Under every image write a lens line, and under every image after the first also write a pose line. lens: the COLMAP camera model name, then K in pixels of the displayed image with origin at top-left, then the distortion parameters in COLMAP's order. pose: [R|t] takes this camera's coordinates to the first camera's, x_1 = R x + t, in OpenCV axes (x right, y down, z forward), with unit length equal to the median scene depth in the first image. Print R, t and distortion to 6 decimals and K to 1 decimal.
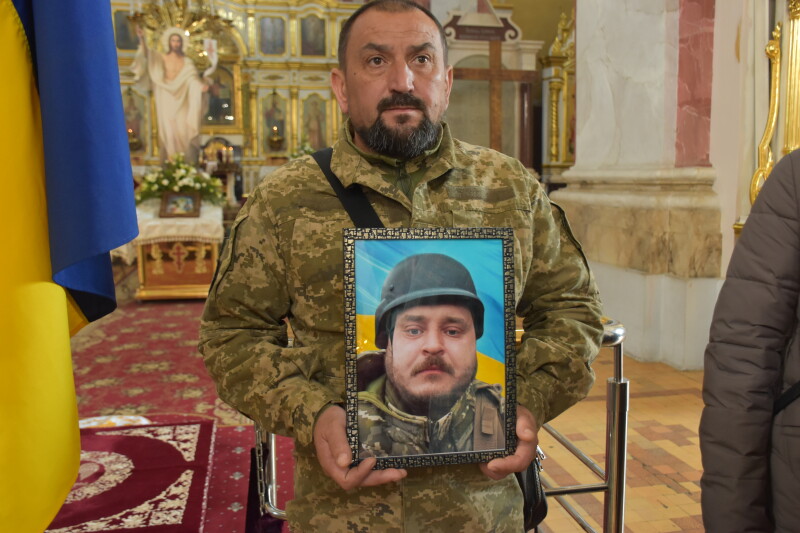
lens RADIAL K [[733.7, 0, 400.6], [0, 733.7, 271.5], [0, 0, 1]] dist [-0.037956, 0.000000]
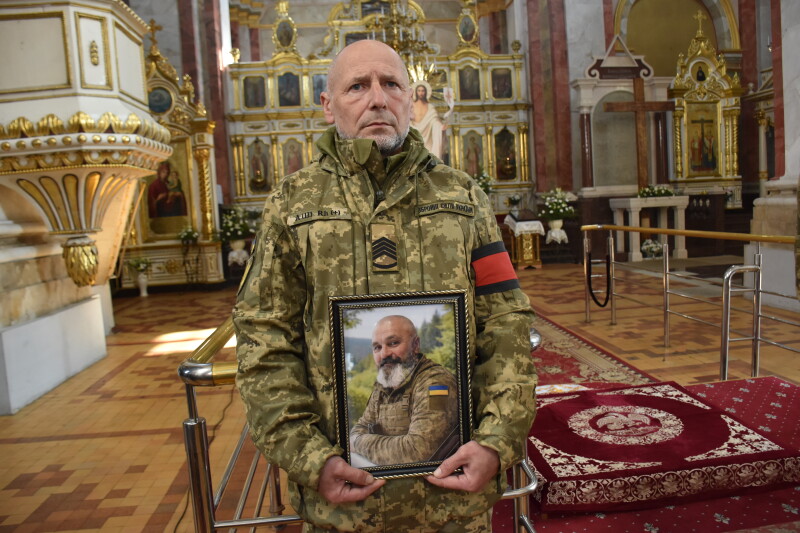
lens RADIAL K [[629.8, 0, 400.1], [0, 629.8, 259.9], [0, 0, 1]] dist [-0.082557, 0.010785]
pose [[0.994588, -0.040573, -0.095645, -0.164053], [0.036820, 0.998494, -0.040682, 0.005982], [0.097152, 0.036940, 0.994584, -0.027069]]
